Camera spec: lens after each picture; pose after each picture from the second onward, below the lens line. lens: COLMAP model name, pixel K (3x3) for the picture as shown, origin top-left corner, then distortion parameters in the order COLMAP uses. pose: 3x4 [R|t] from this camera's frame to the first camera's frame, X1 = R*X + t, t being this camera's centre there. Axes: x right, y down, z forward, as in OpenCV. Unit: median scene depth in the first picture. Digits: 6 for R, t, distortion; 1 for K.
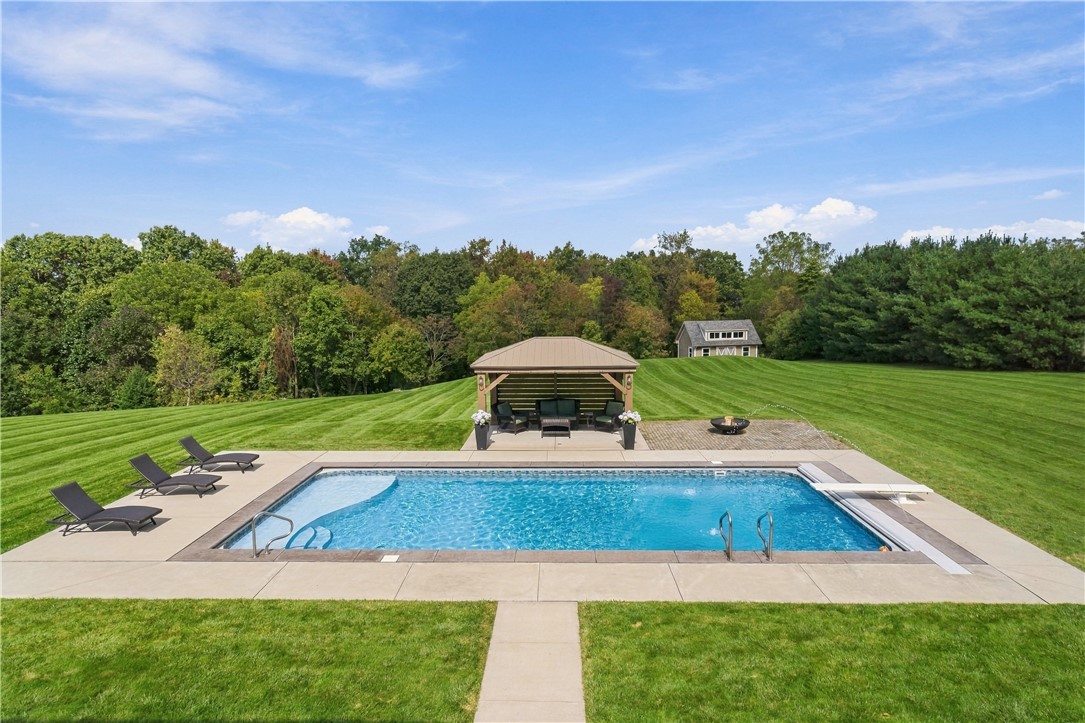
lens RADIAL K [[639.0, 0, 544.9], [0, 639.0, 361.7], [0, 0, 1]] dist [0.002843, 0.000668]
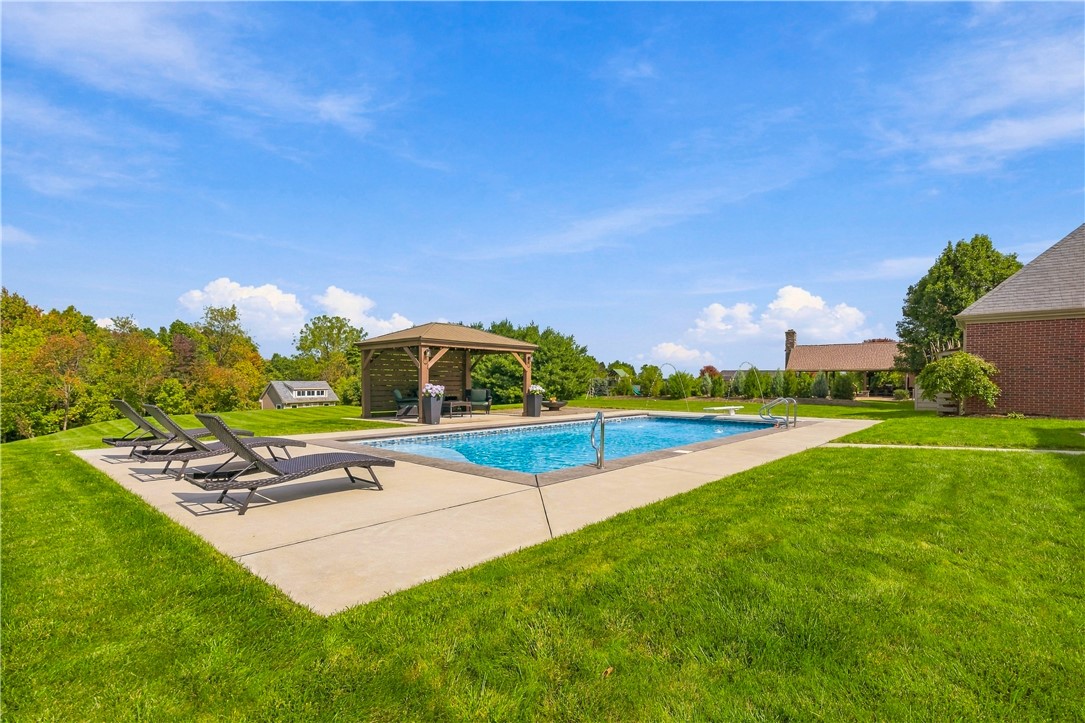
lens RADIAL K [[511.2, 0, 540.1], [0, 511.2, 363.9], [0, 0, 1]] dist [-0.003688, -0.000281]
pose [[0.639628, 0.038733, 0.767708, -0.156364], [0.074506, 0.990903, -0.112069, 0.039221], [-0.765065, 0.128882, 0.630923, 0.105850]]
